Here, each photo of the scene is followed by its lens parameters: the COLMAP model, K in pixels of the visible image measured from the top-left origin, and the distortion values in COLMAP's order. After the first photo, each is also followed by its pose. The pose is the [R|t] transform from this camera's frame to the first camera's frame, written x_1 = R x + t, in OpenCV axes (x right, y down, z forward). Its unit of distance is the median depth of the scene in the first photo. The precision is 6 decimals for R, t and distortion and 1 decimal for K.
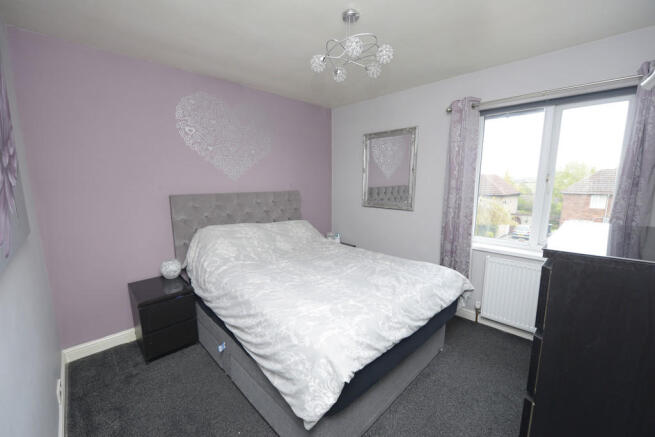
lens RADIAL K [[260.6, 0, 327.8], [0, 260.6, 223.6], [0, 0, 1]] dist [-0.011381, -0.004180]
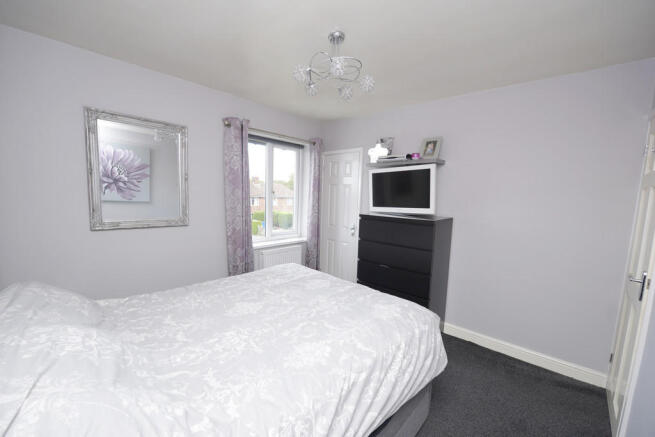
lens RADIAL K [[260.6, 0, 327.8], [0, 260.6, 223.6], [0, 0, 1]] dist [-0.011381, -0.004180]
pose [[-0.008461, -0.103011, 0.994644, -0.693151], [0.134494, 0.985525, 0.103211, -0.117285], [-0.990878, 0.134647, 0.005516, 0.762571]]
